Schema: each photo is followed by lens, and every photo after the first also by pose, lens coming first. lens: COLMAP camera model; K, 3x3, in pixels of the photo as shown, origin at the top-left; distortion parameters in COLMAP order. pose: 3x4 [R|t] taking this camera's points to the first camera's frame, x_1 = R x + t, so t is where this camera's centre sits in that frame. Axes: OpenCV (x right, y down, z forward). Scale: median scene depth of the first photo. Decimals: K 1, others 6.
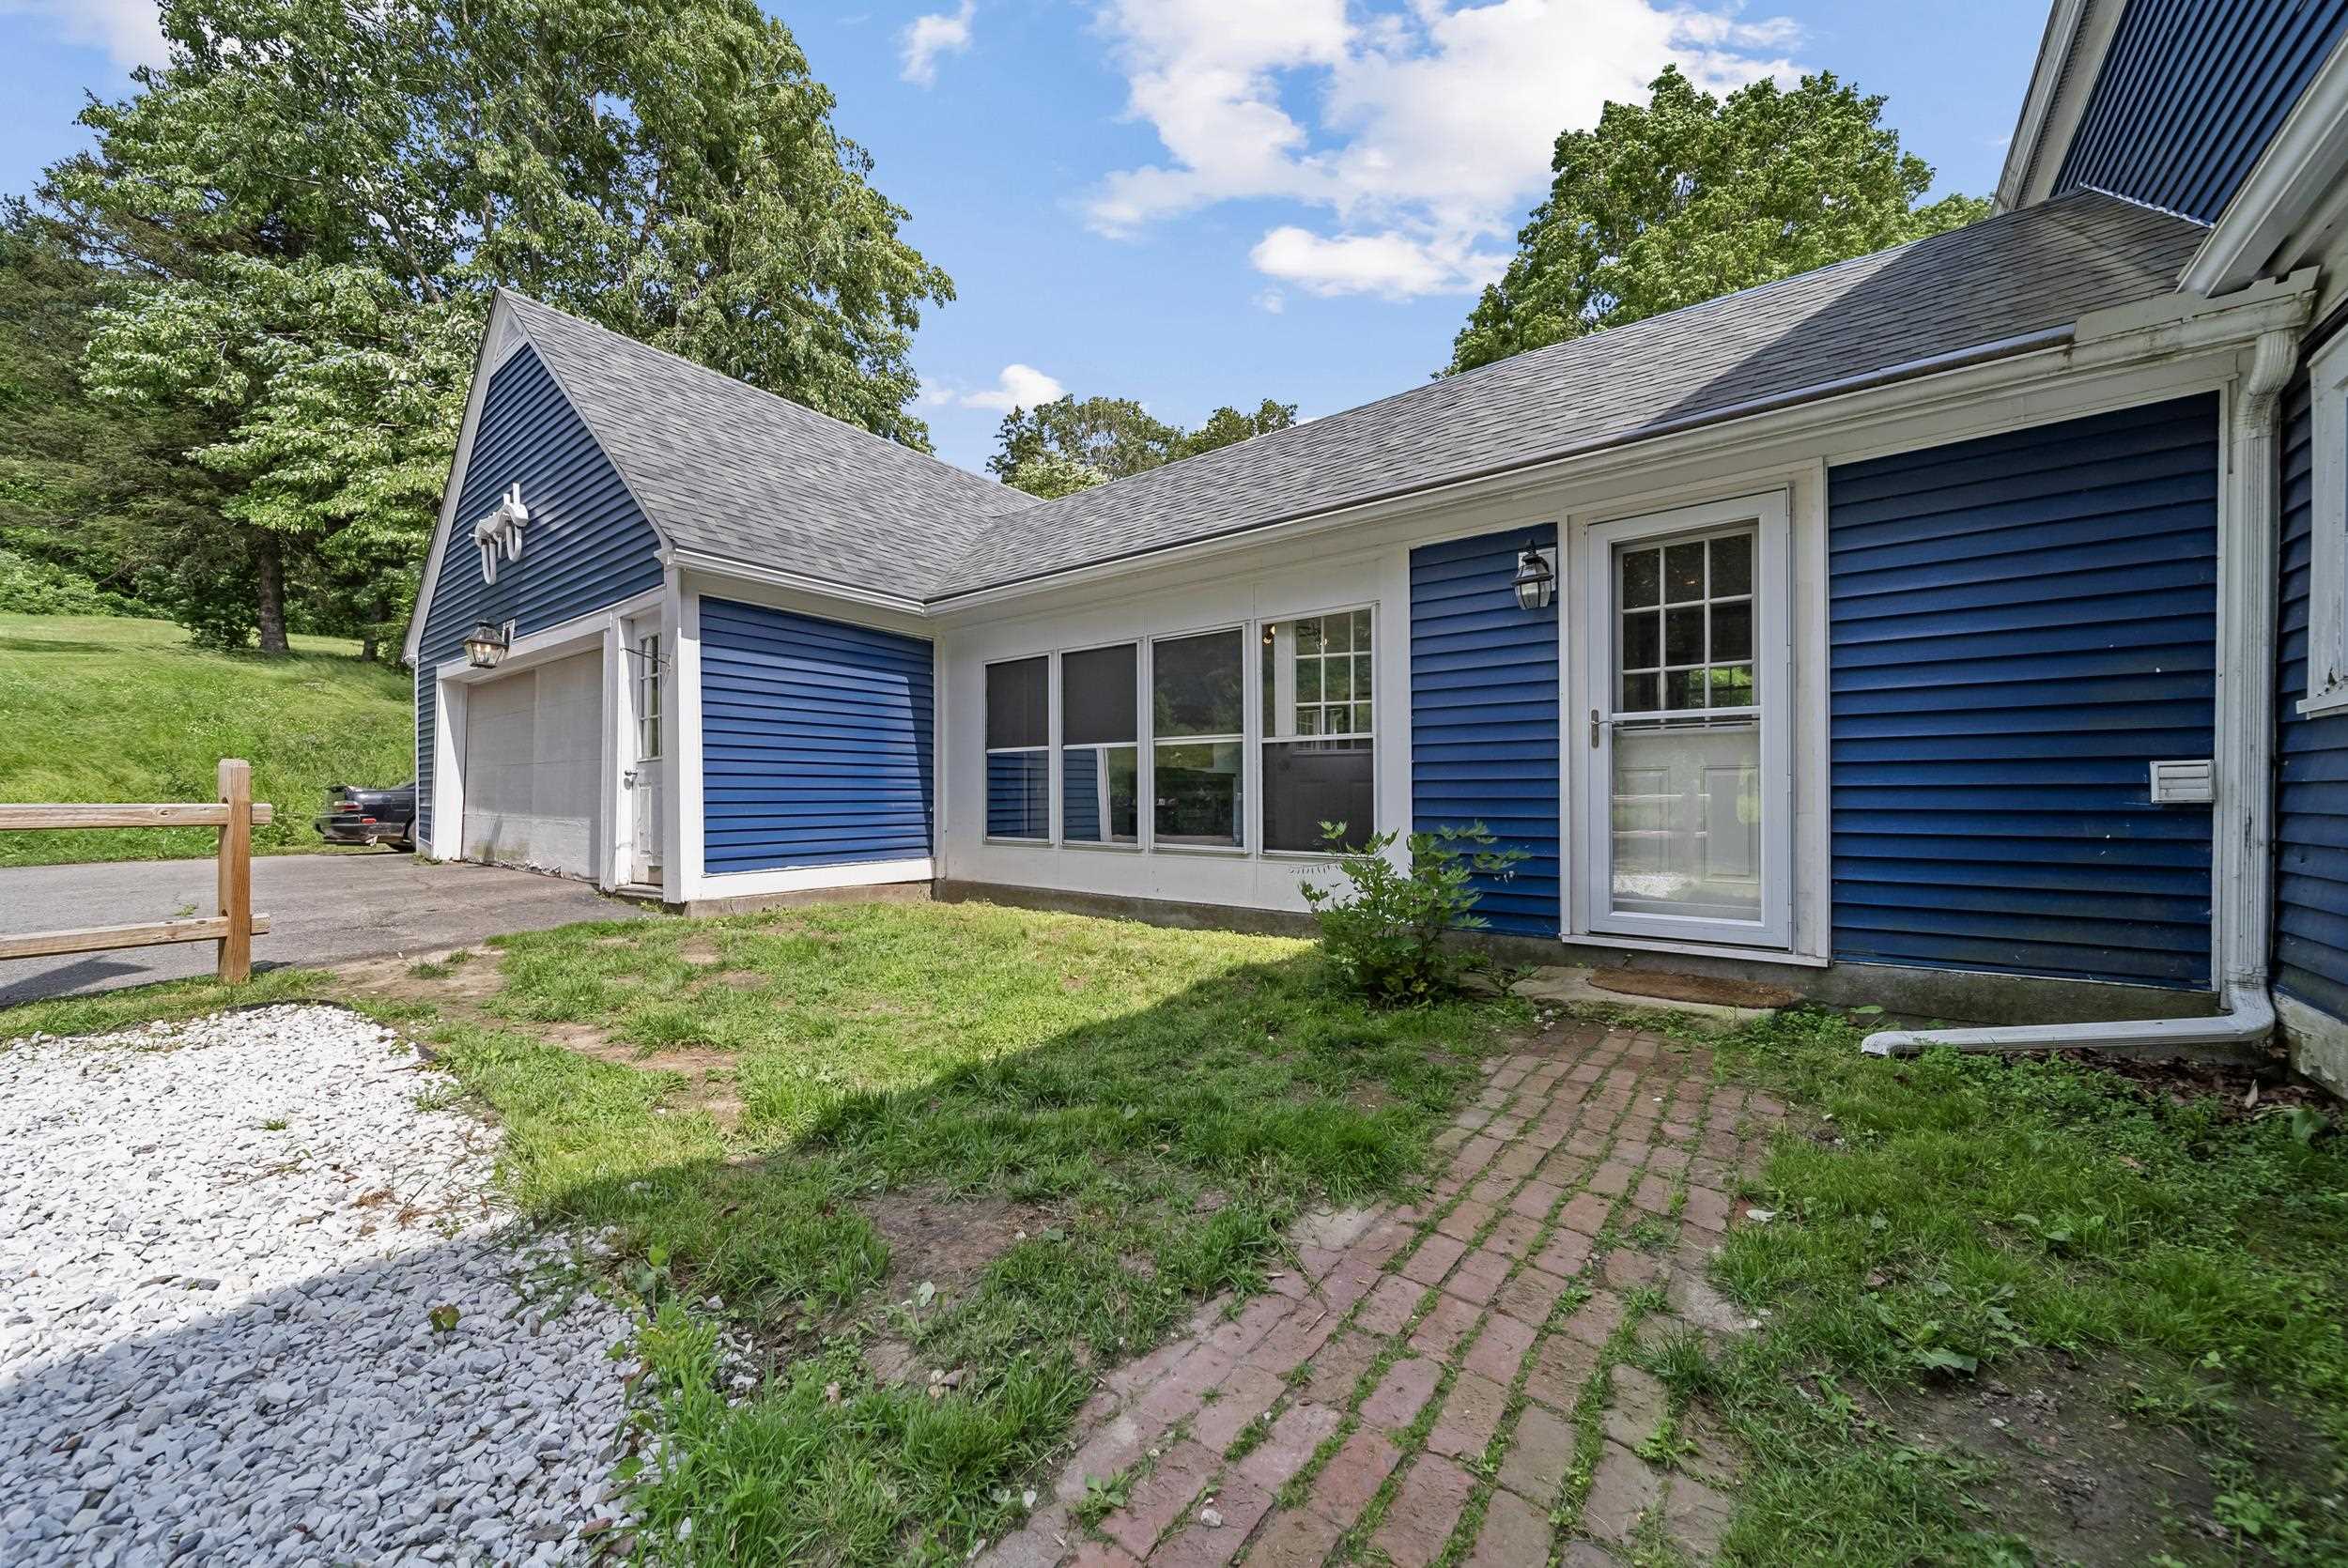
lens RADIAL K [[840.2, 0, 1182.7], [0, 840.2, 773.2], [0, 0, 1]] dist [0.000225, 0.000028]
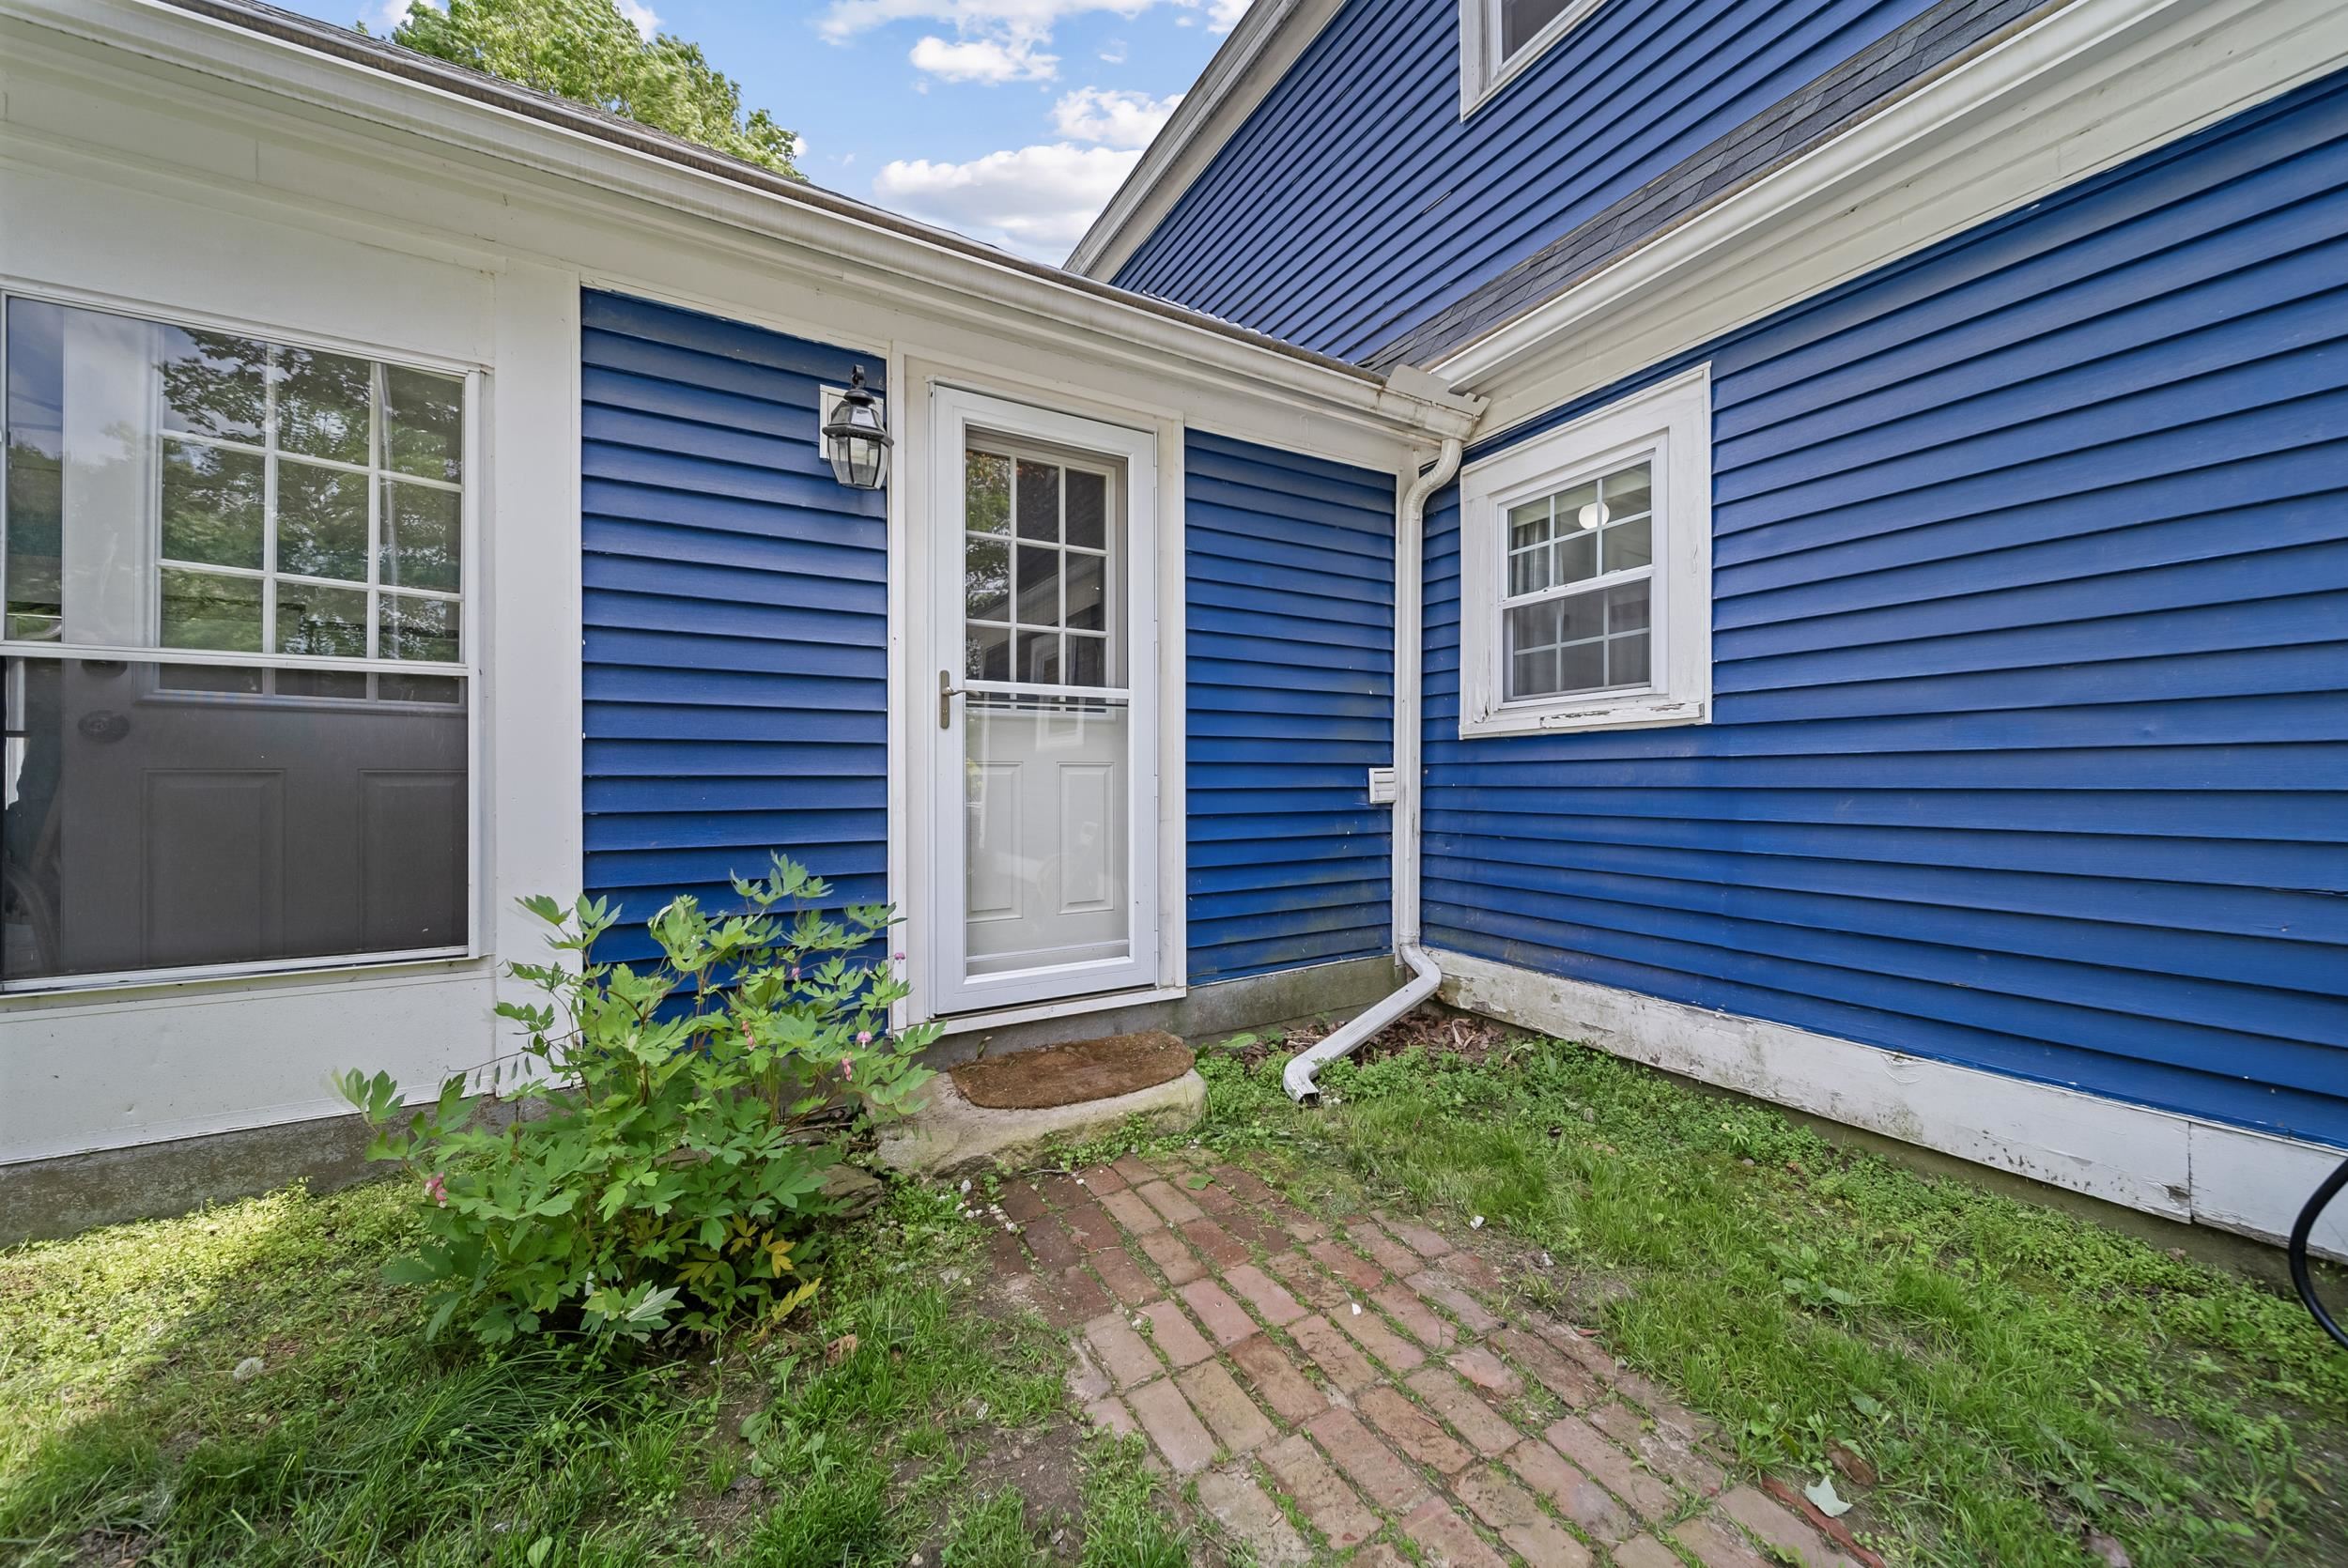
lens RADIAL K [[840.2, 0, 1182.7], [0, 840.2, 773.2], [0, 0, 1]] dist [0.000225, 0.000028]
pose [[0.384357, 0.007769, 0.923152, -0.040909], [-0.023192, 0.999730, 0.001243, -0.001993], [-0.922893, -0.021888, 0.384434, 0.660710]]
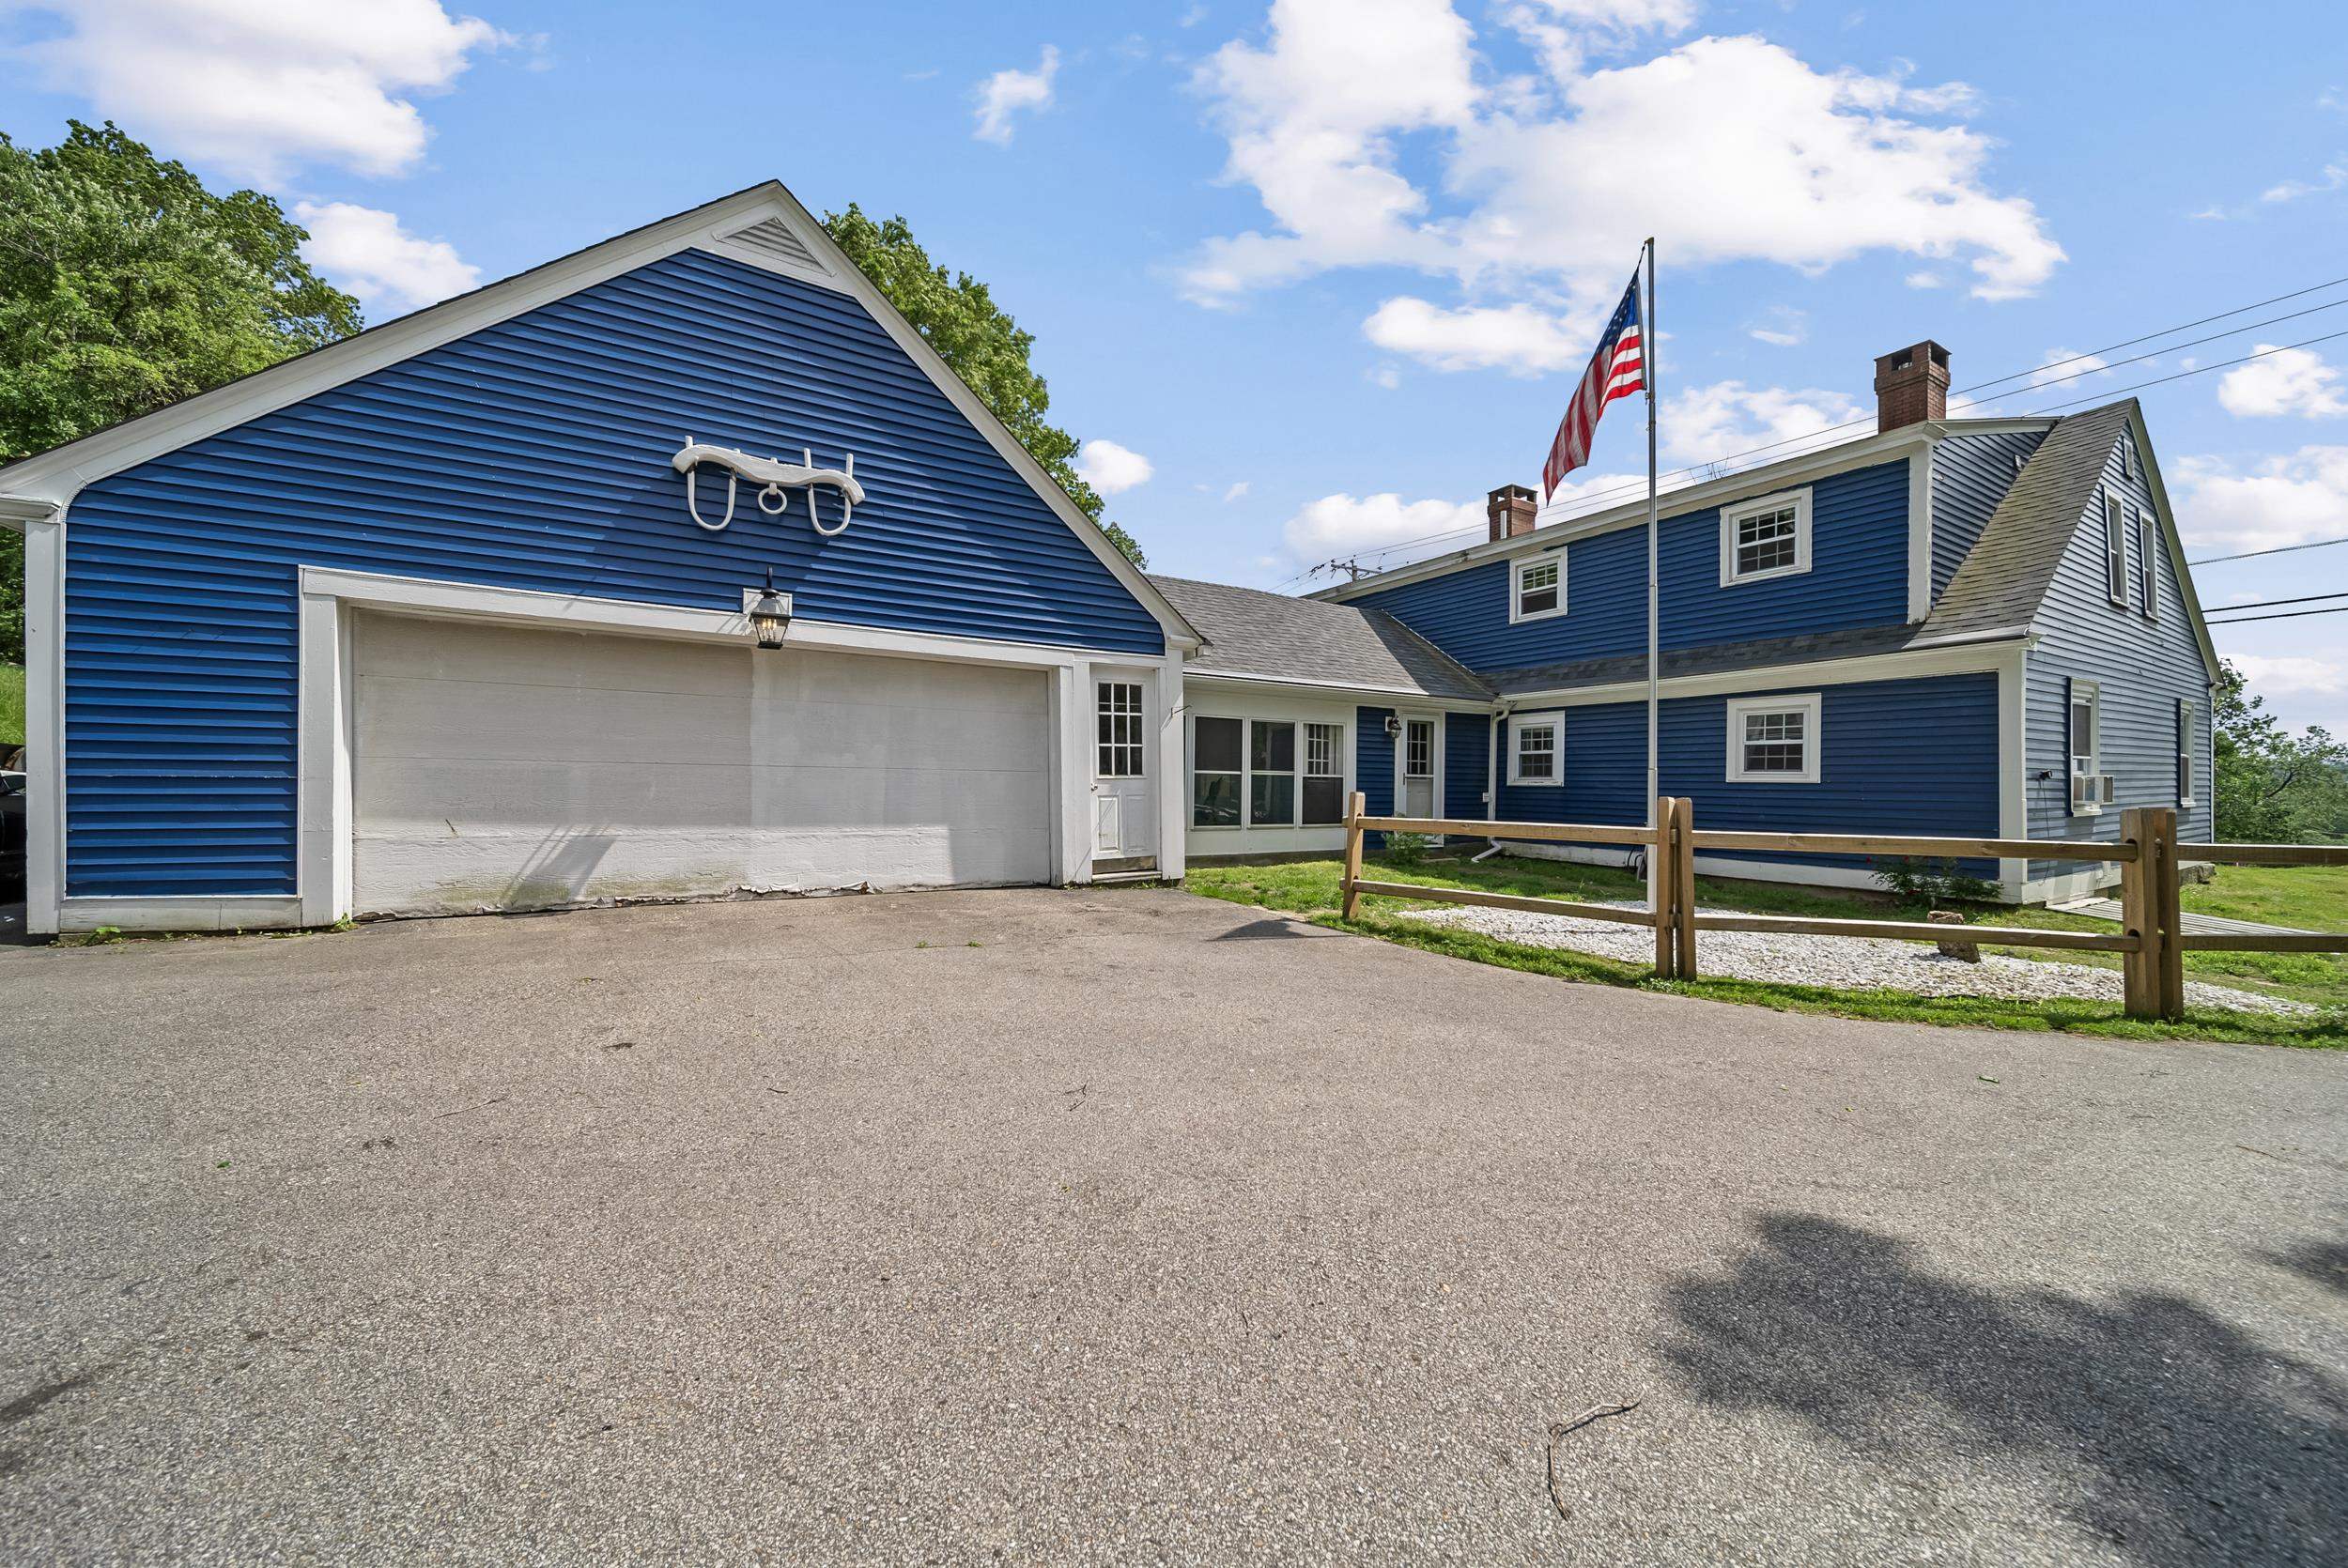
lens RADIAL K [[840.2, 0, 1182.7], [0, 840.2, 773.2], [0, 0, 1]] dist [0.000225, 0.000028]
pose [[0.368697, 0.016600, 0.929402, -3.104869], [-0.041273, 0.999147, -0.001472, -0.041132], [-0.928633, -0.037816, 0.369067, 0.702810]]
